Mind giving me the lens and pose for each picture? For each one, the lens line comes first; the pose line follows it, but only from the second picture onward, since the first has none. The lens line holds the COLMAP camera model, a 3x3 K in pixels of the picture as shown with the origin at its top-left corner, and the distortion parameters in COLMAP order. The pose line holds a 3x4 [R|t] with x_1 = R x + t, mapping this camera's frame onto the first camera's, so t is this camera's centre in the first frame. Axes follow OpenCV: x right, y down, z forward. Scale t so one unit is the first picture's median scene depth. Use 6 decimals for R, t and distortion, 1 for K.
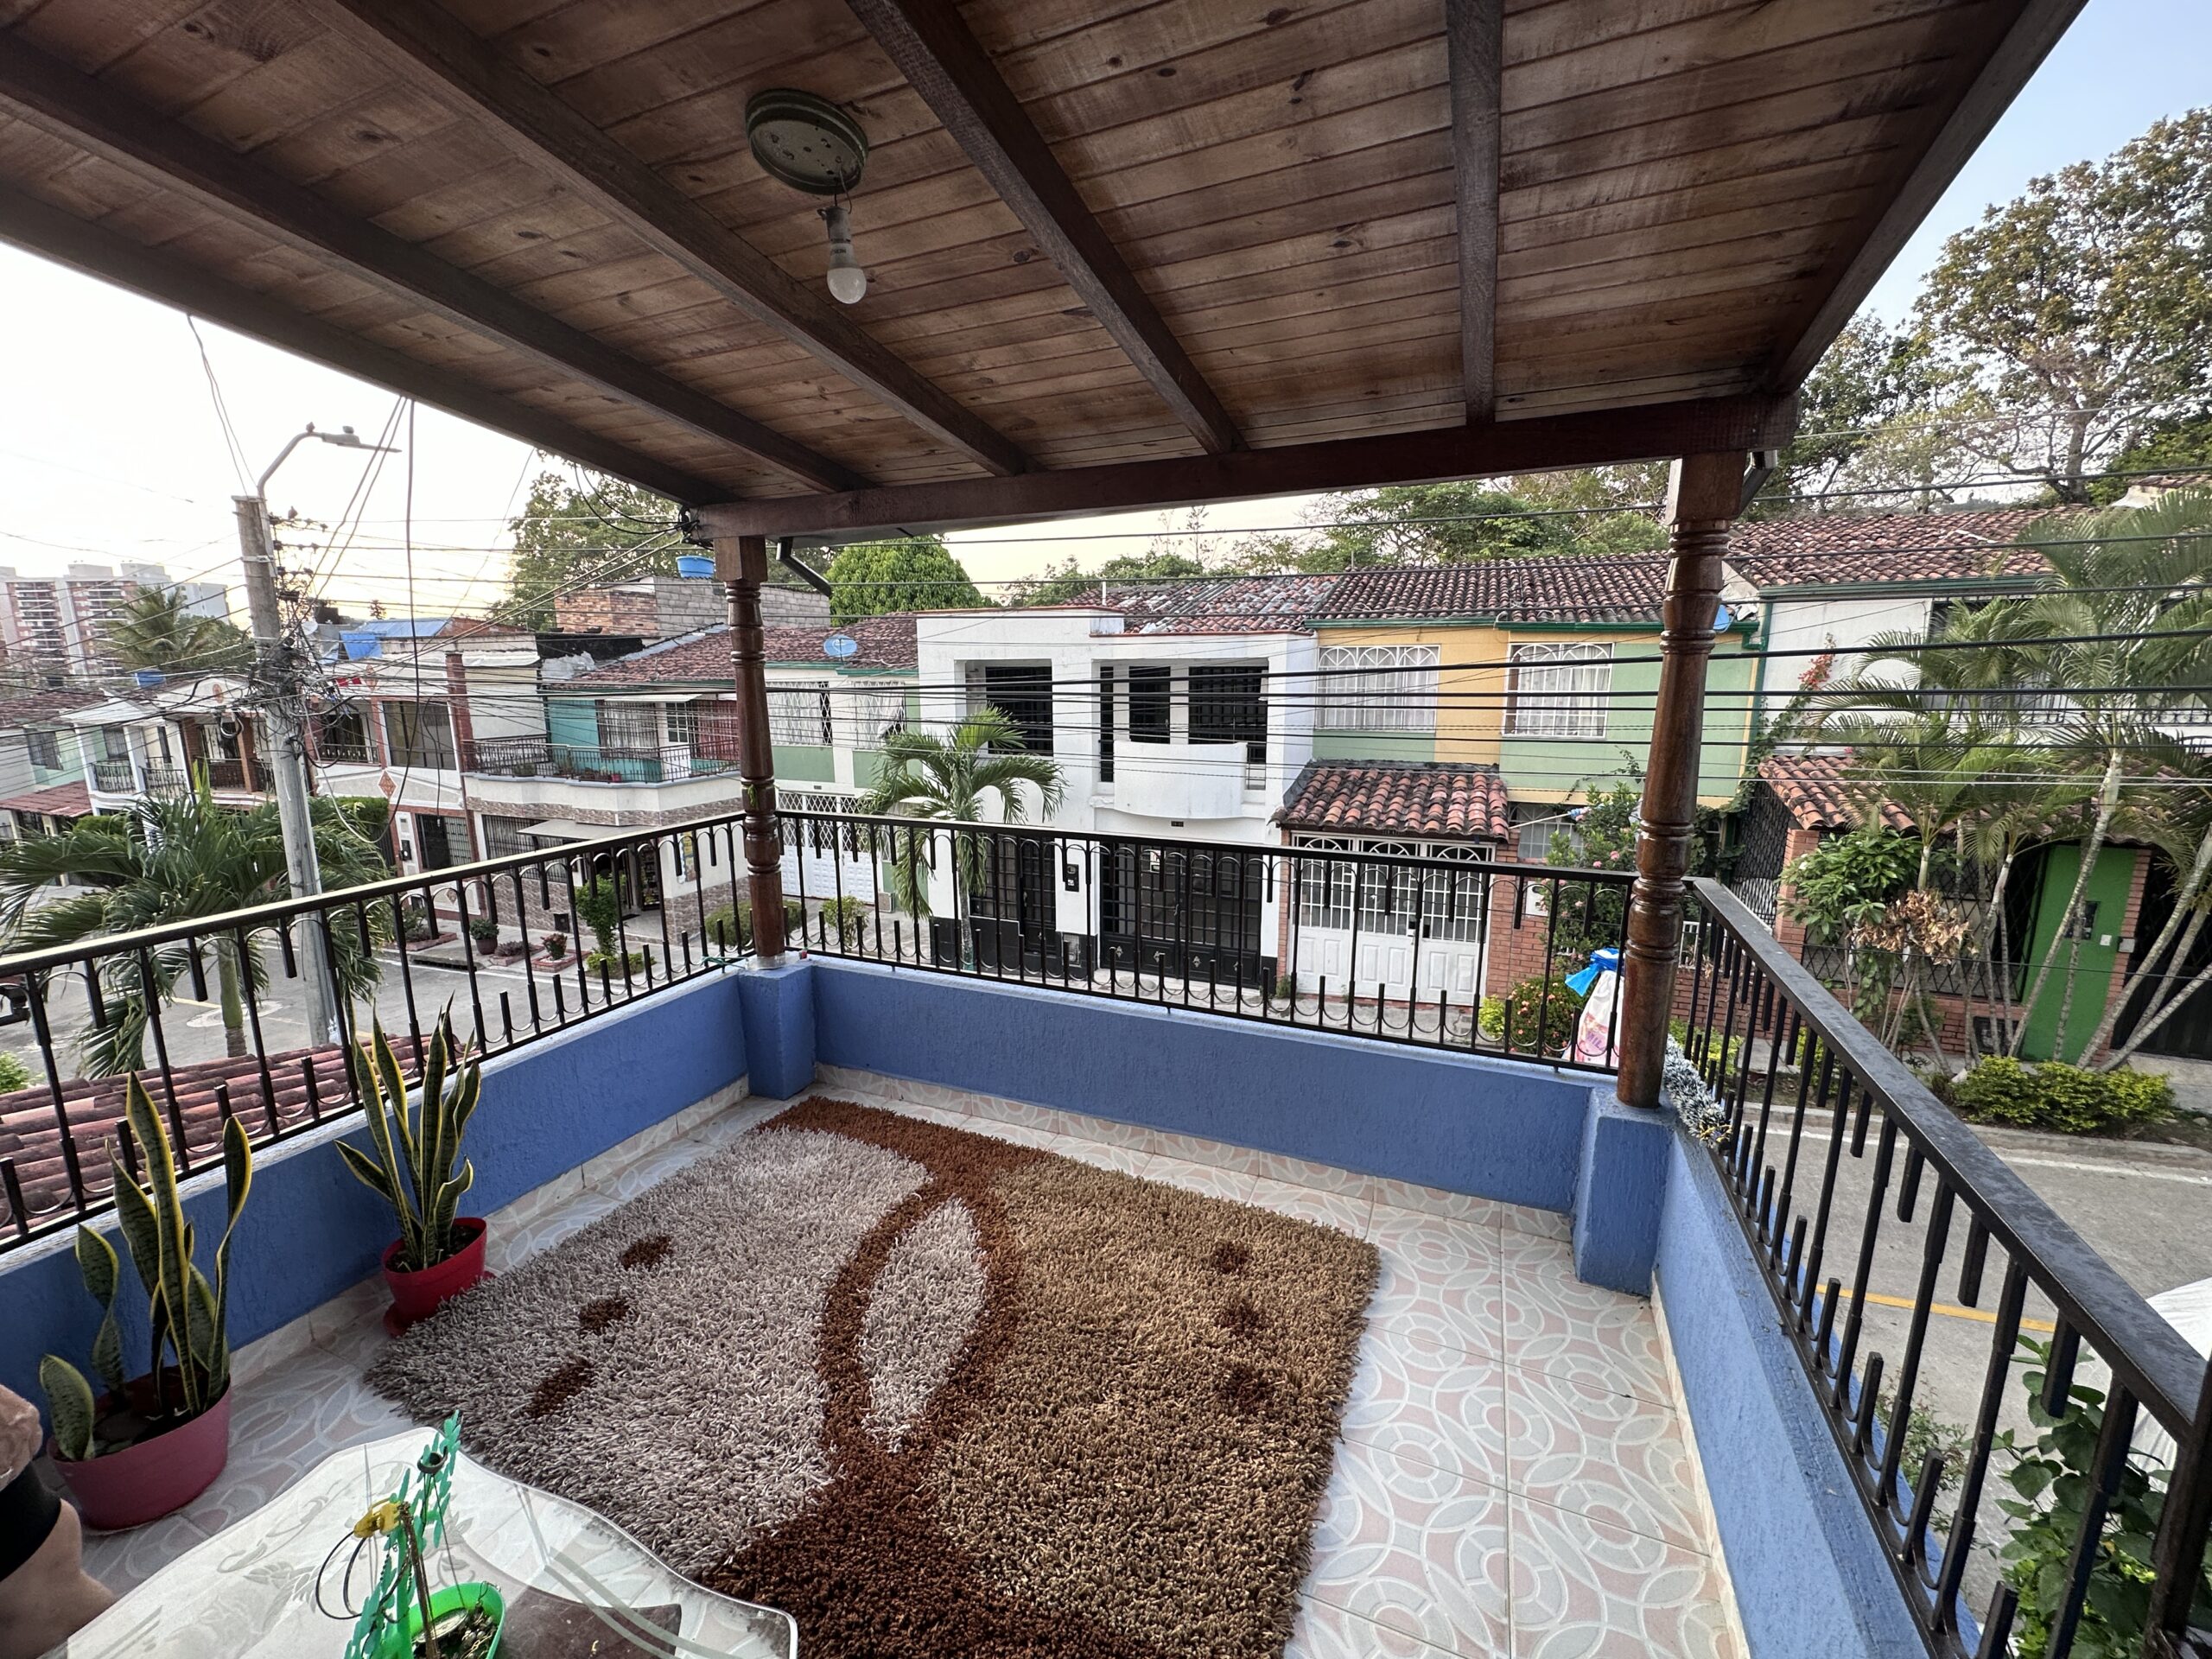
lens RADIAL K [[883.7, 0, 1105.3], [0, 883.7, 833.8], [0, 0, 1]] dist [-0.002842, 0.000435]
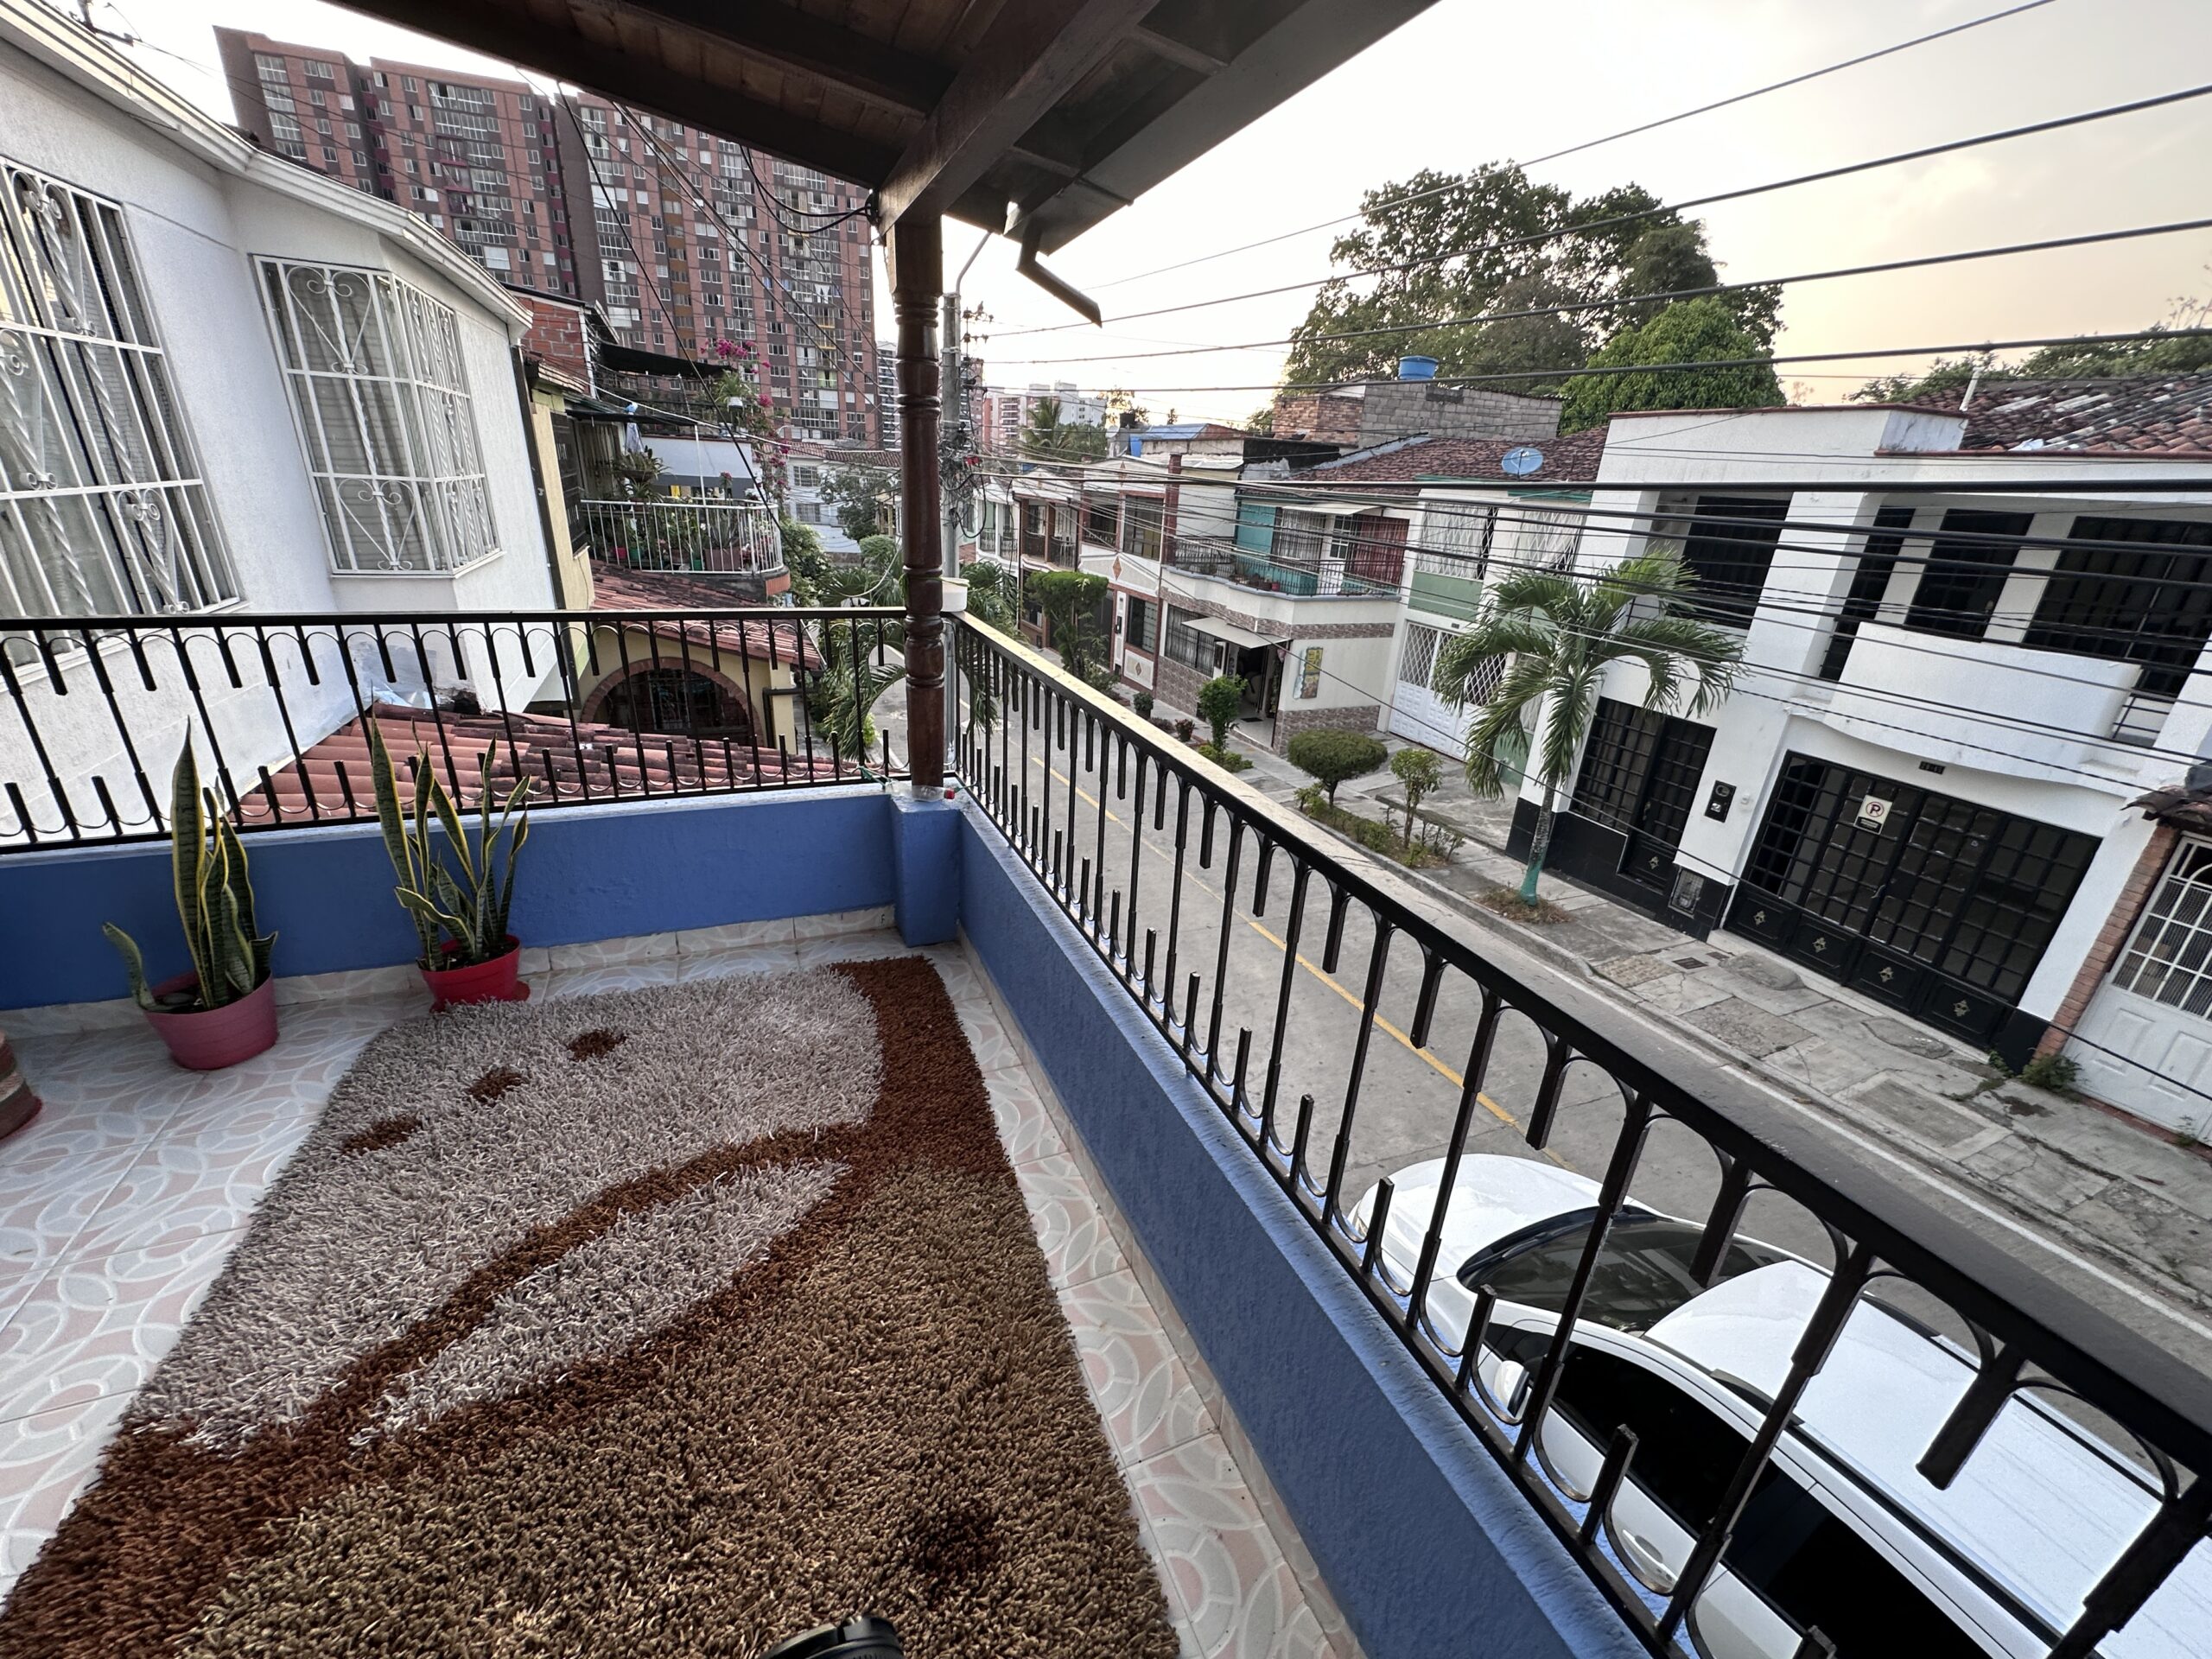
lens RADIAL K [[883.7, 0, 1093.9], [0, 883.7, 829.6], [0, 0, 1]] dist [-0.002842, 0.000435]
pose [[0.710860, 0.303468, -0.634496, 0.061936], [-0.184528, 0.950995, 0.248107, -0.013147], [0.678695, -0.059287, 0.732023, 0.104045]]
